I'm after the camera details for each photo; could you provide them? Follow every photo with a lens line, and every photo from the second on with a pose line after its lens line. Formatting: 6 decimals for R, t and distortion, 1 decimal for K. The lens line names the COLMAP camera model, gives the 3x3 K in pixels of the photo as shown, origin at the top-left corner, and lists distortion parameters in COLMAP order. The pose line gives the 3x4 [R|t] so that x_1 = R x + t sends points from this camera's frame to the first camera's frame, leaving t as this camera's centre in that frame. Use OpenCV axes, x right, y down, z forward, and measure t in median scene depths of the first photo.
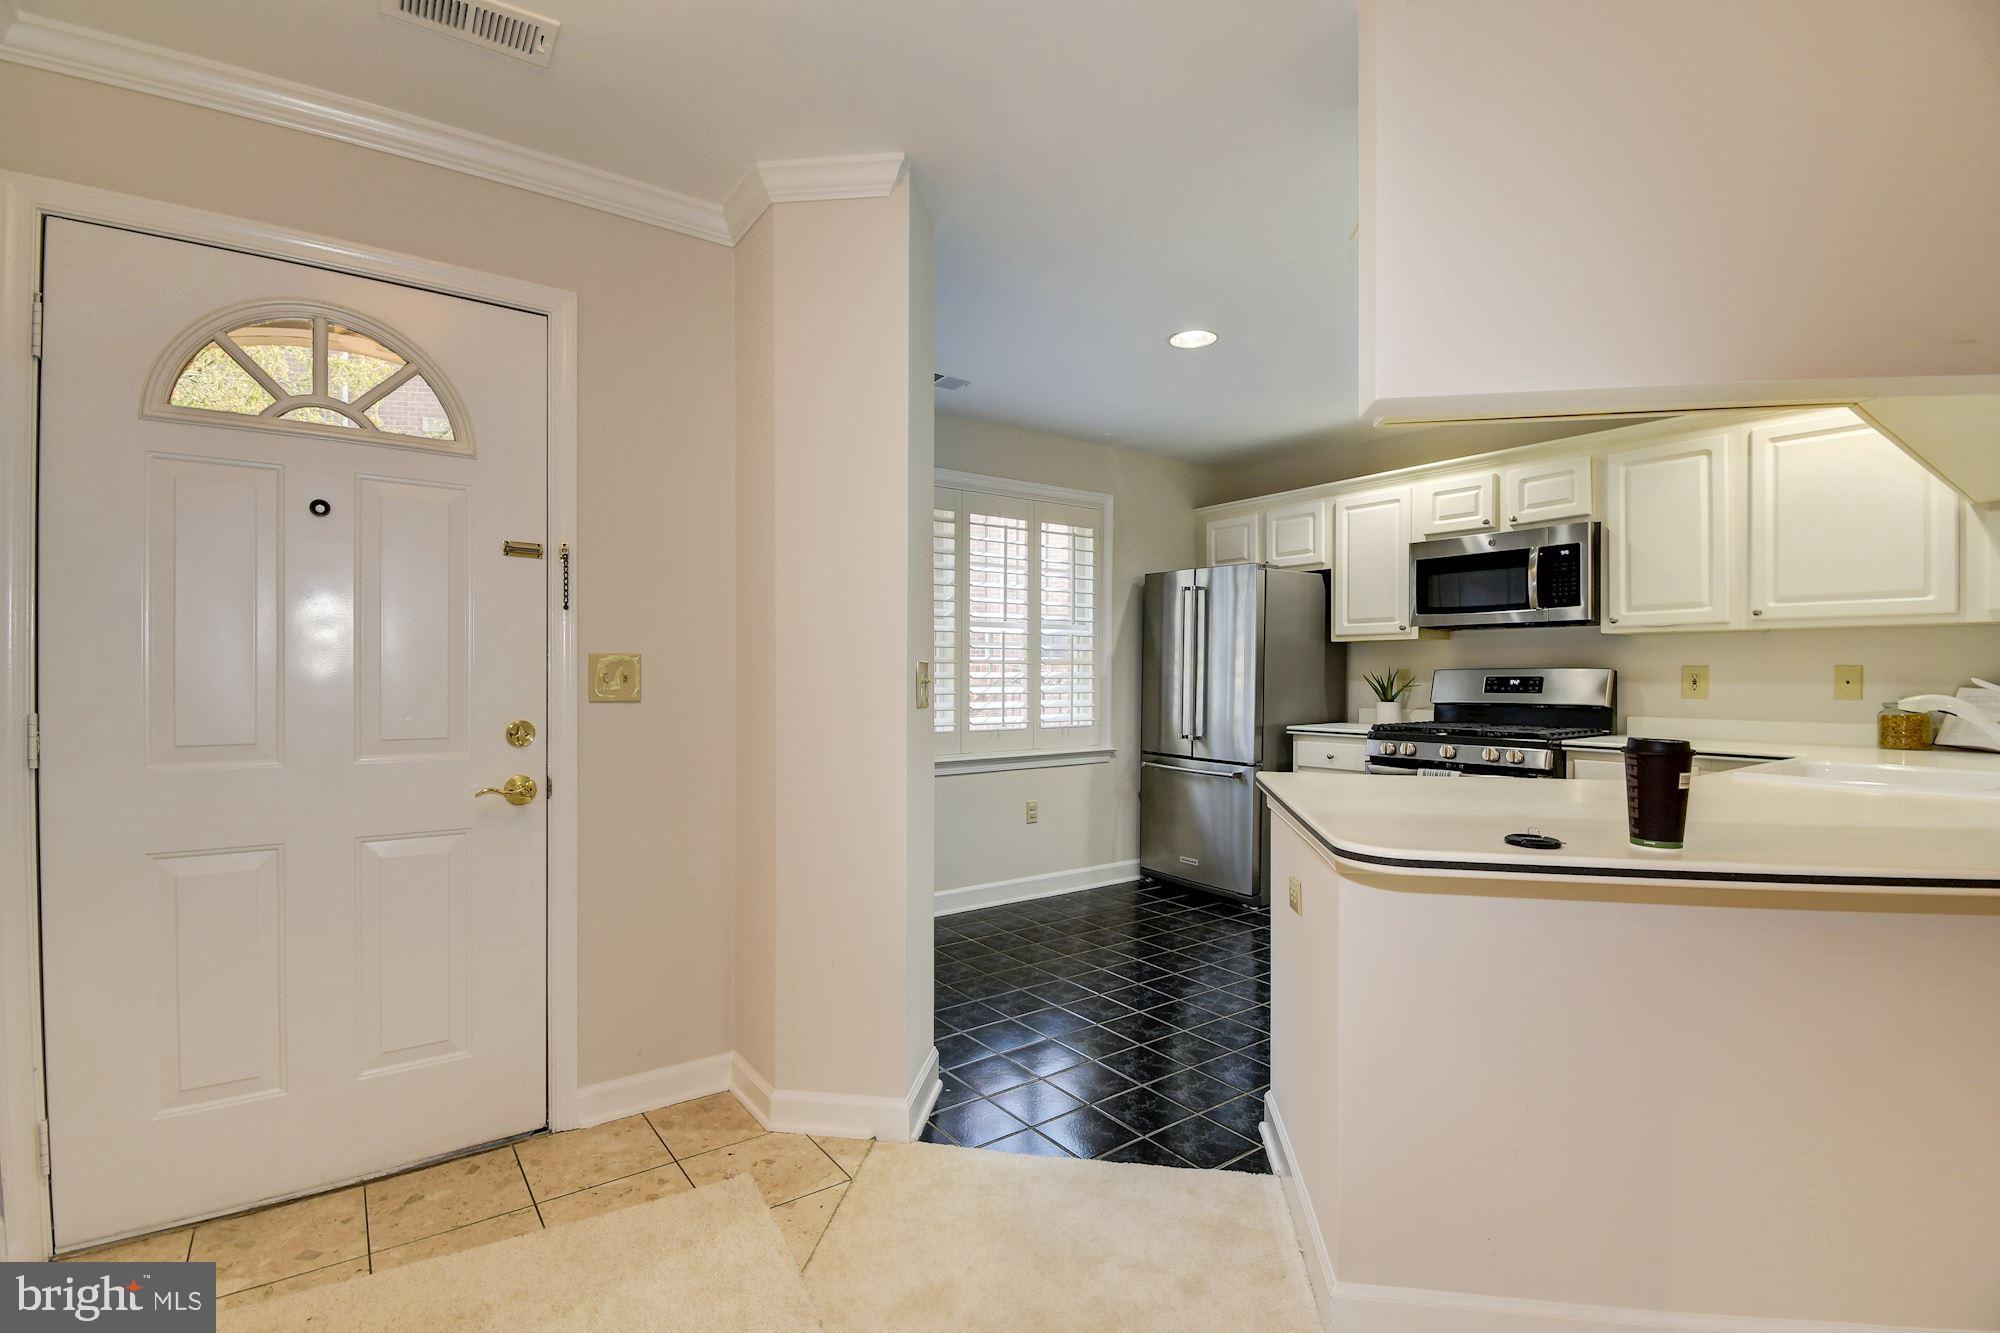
lens RADIAL K [[910.9, 0, 1021.5], [0, 910.9, 673.7], [0, 0, 1]] dist [-0.006099, -0.004364]
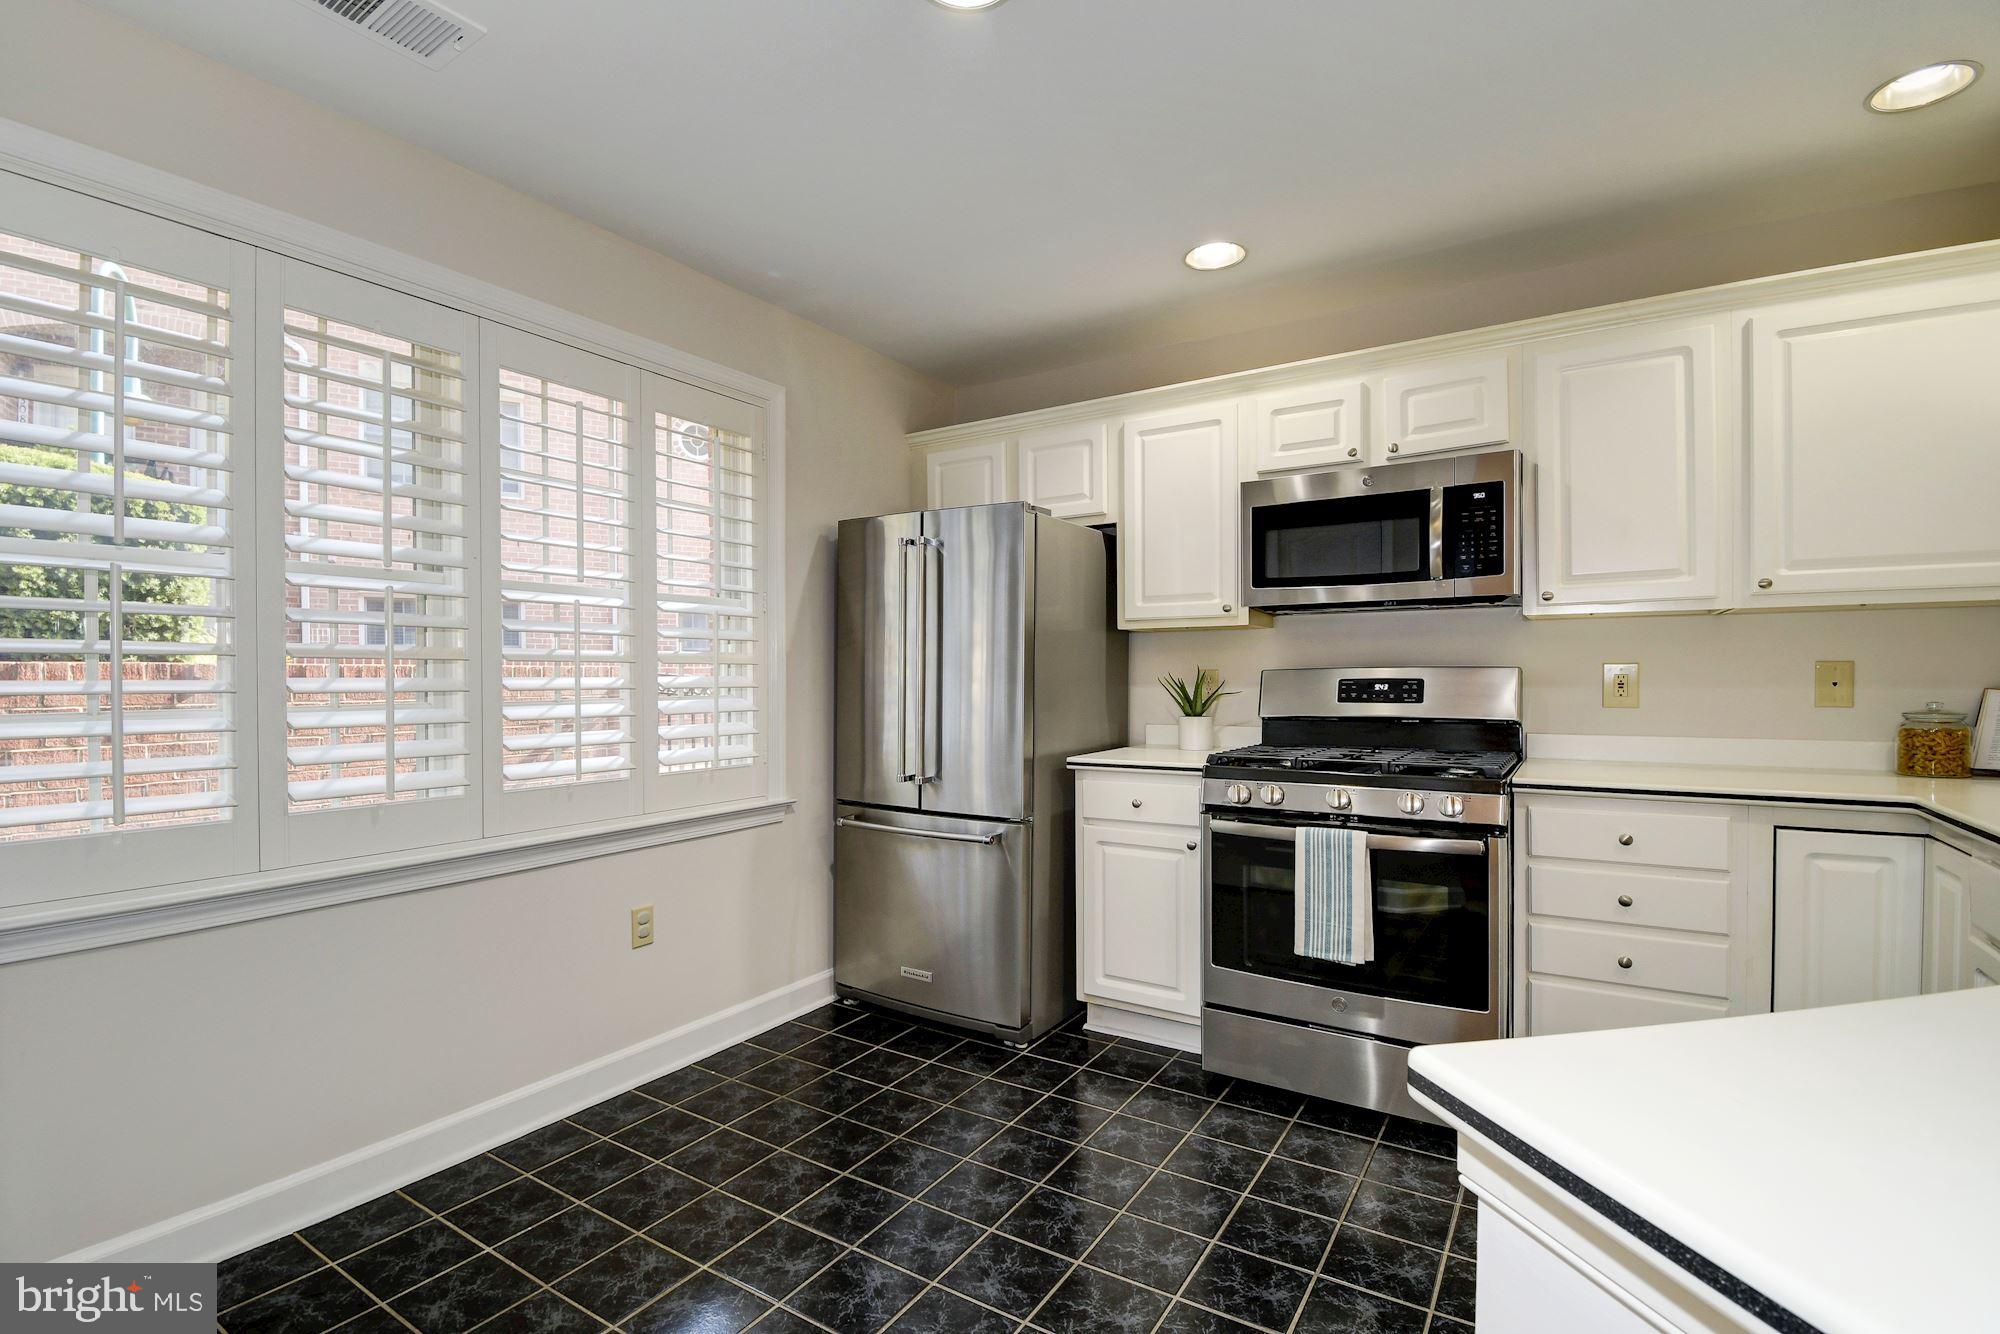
lens RADIAL K [[910.9, 0, 1034.5], [0, 910.9, 683.8], [0, 0, 1]] dist [-0.006099, -0.004364]
pose [[0.929927, -0.009110, 0.367632, 0.032195], [0.006507, 0.999944, 0.008319, -0.000649], [-0.367688, -0.005344, 0.929934, 0.401149]]
